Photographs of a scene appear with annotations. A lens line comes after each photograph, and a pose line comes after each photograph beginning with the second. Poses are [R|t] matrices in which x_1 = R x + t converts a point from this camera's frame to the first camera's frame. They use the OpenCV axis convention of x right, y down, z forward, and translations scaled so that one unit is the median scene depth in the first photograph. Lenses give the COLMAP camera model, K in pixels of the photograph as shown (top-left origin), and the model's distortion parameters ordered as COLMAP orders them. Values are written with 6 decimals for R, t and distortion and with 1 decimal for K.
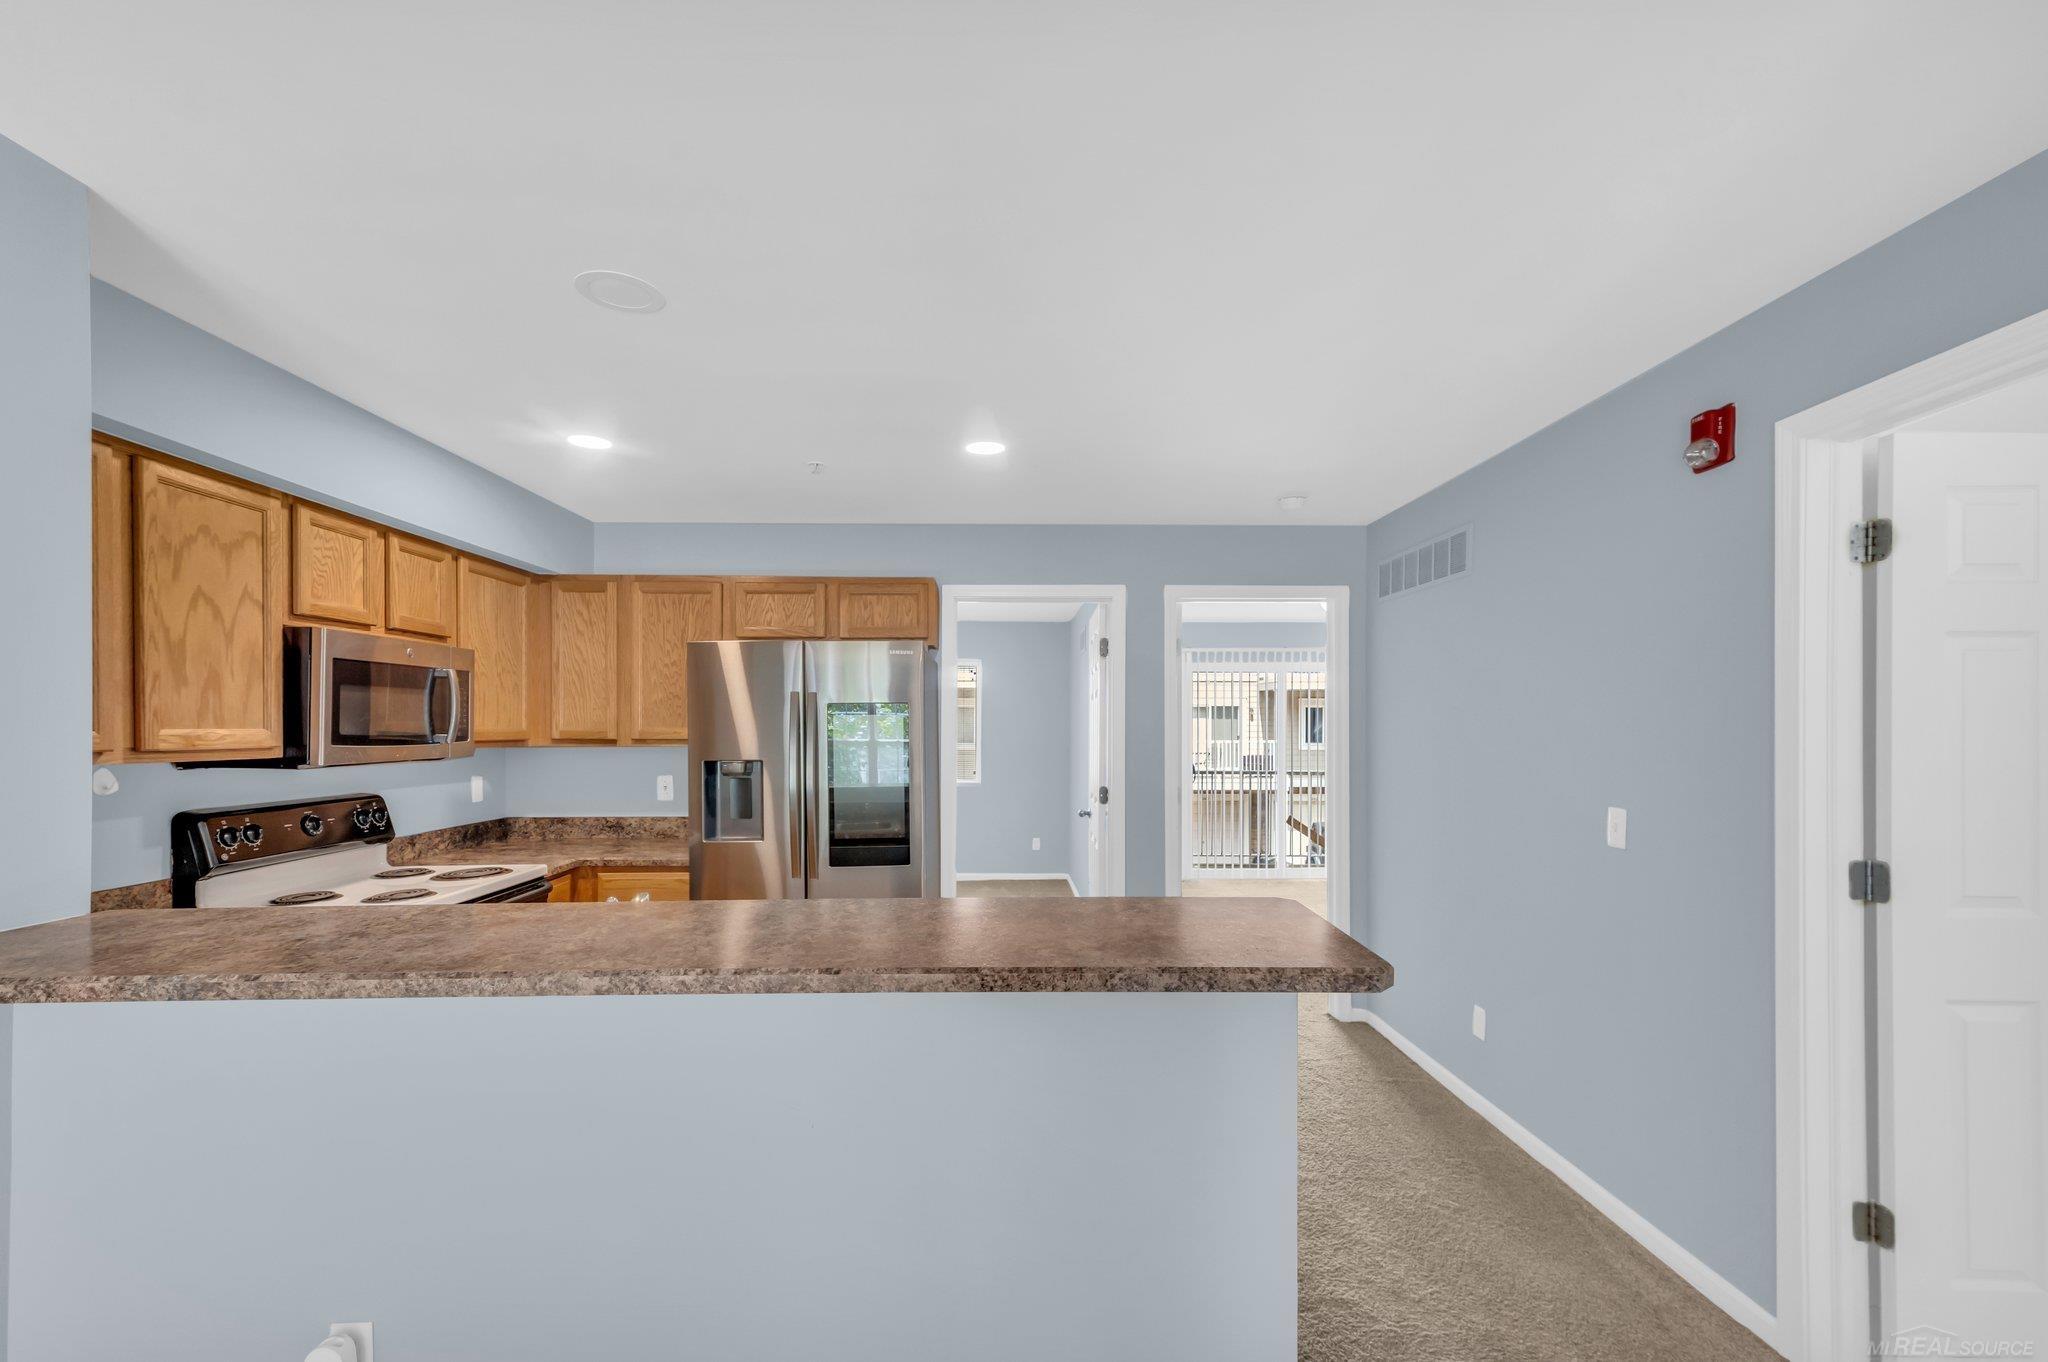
lens RADIAL K [[874.5, 0, 1009.9], [0, 874.5, 724.1], [0, 0, 1]] dist [0.019310, -0.000285]
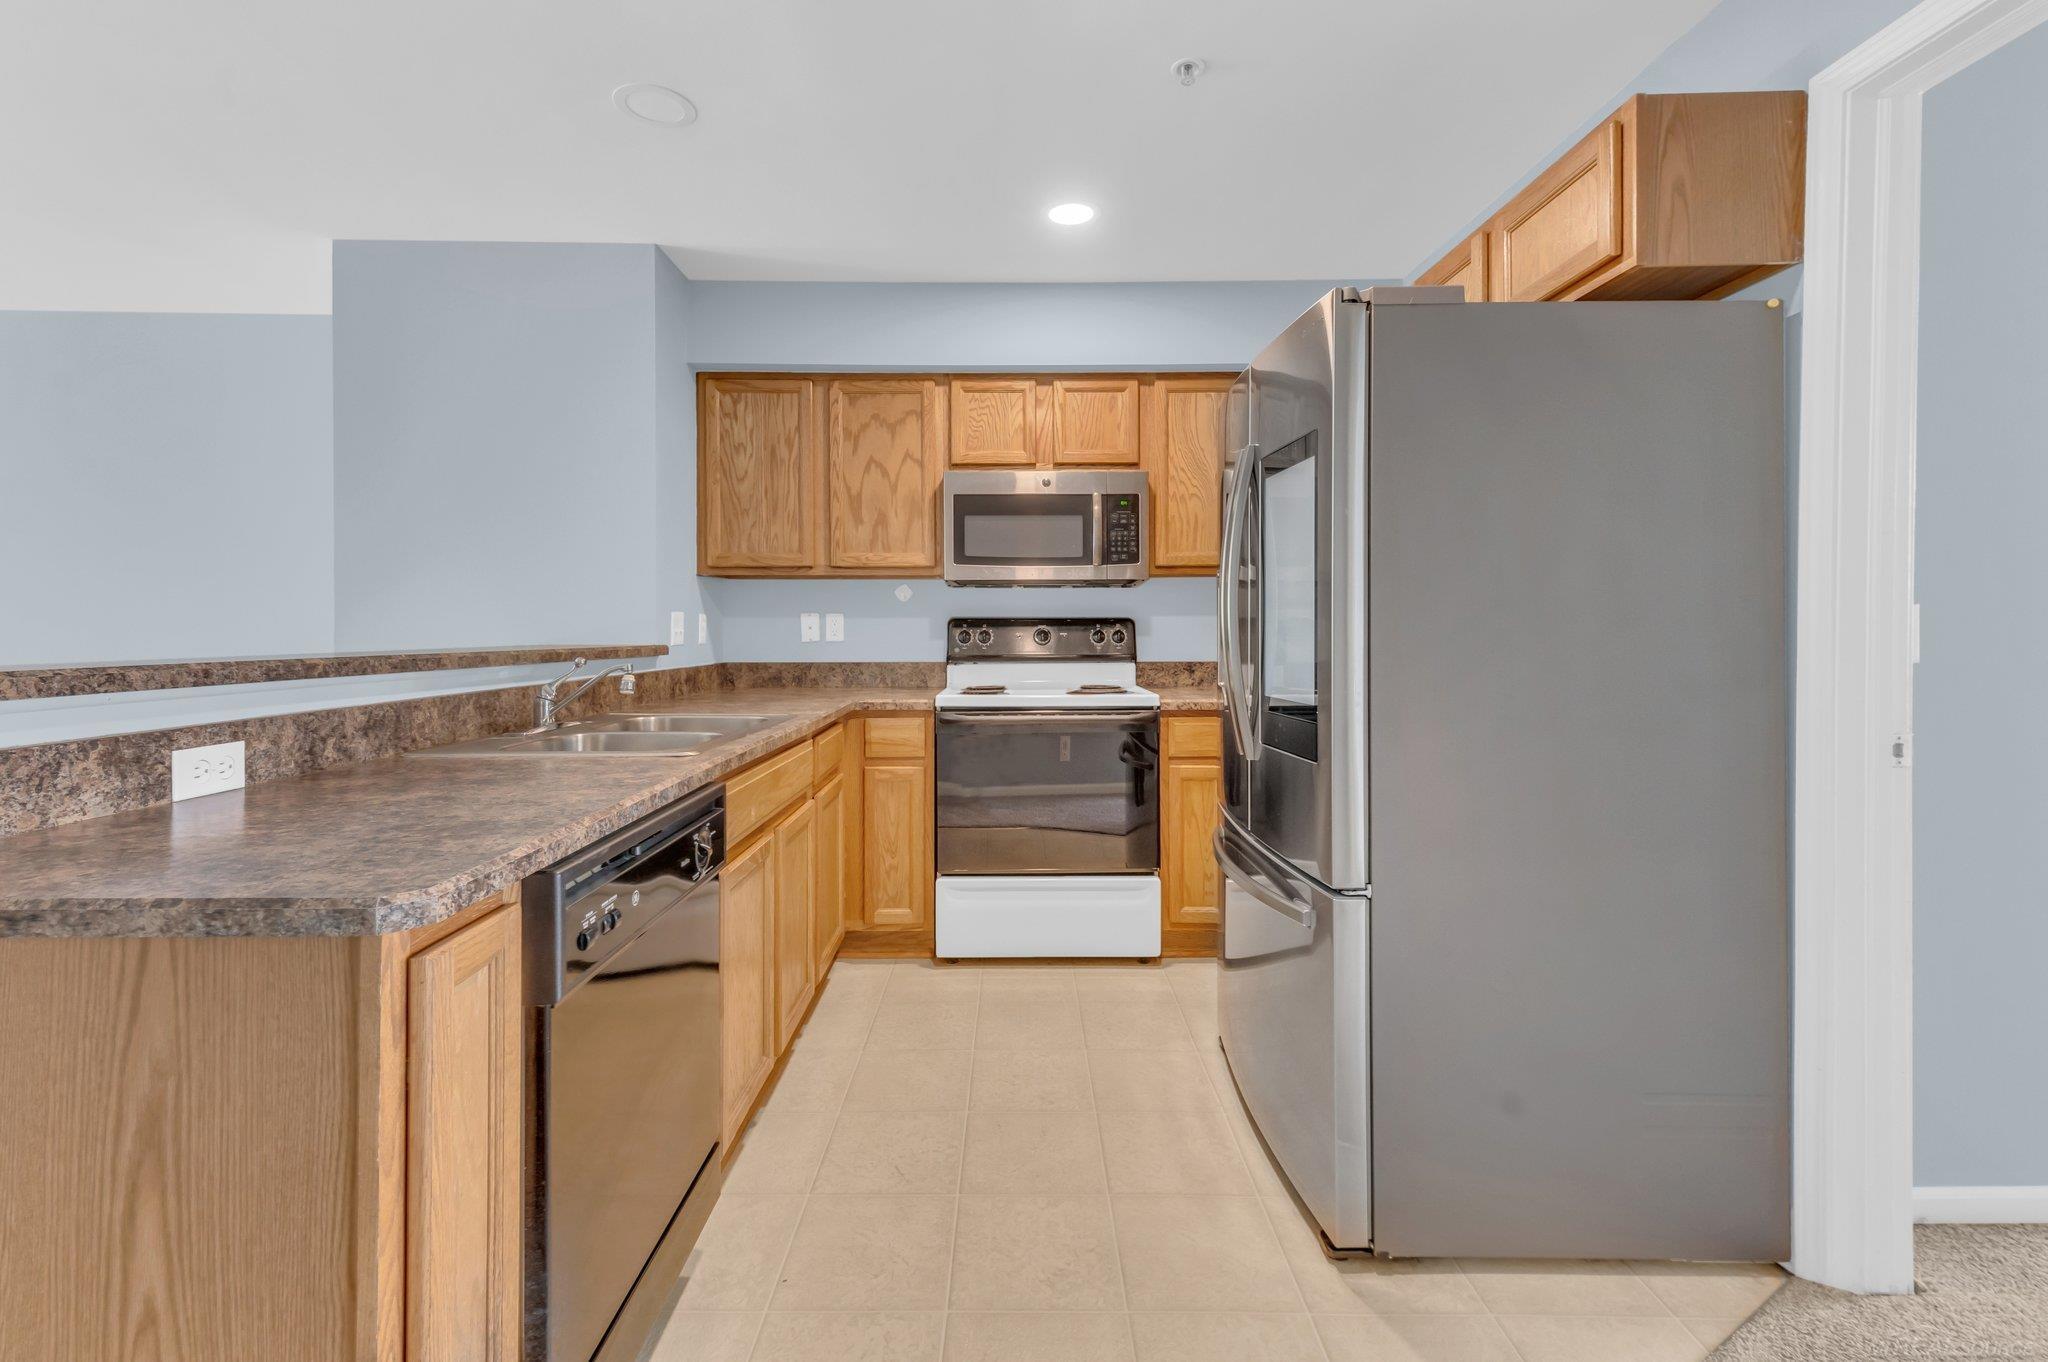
lens RADIAL K [[881.6, 0, 1020.7], [0, 881.6, 622.9], [0, 0, 1]] dist [0.012730, -0.000250]
pose [[-0.008164, -0.000546, -0.999967, 0.441370], [0.004546, 0.999989, -0.000583, 0.099148], [0.999956, -0.004551, -0.008162, 1.009573]]
